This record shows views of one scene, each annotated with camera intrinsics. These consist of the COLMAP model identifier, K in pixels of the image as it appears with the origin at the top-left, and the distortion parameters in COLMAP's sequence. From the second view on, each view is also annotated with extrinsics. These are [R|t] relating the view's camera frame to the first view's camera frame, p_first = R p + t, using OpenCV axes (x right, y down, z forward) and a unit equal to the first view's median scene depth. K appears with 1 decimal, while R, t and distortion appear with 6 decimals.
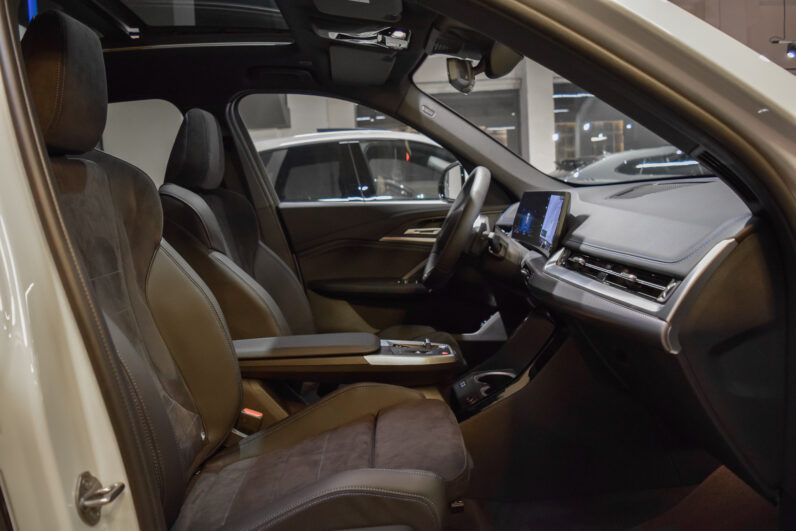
lens RADIAL K [[624.5, 0, 393.1], [0, 624.5, 265.4], [0, 0, 1]] dist [-0.086459, 0.011170]
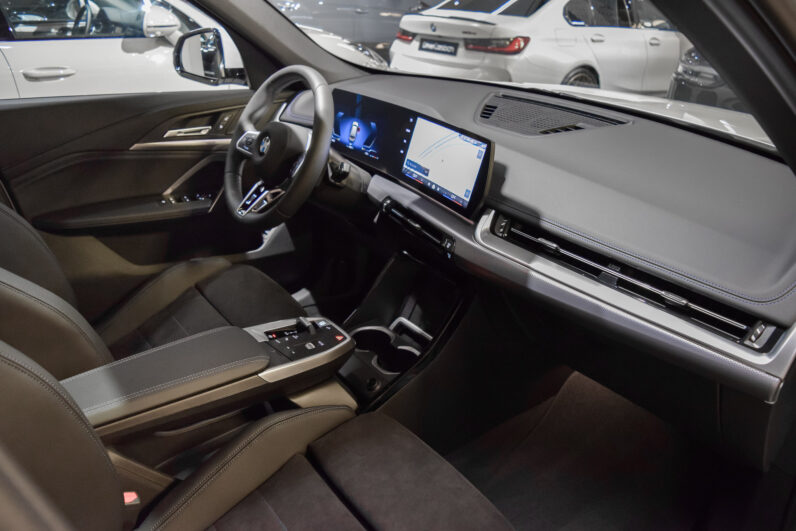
lens RADIAL K [[624.5, 0, 393.1], [0, 624.5, 265.4], [0, 0, 1]] dist [-0.086459, 0.011170]
pose [[0.809769, -0.190482, 0.554969, -0.275272], [0.004988, 0.948039, 0.318116, -0.193227], [-0.586728, -0.254832, 0.768643, 0.333532]]
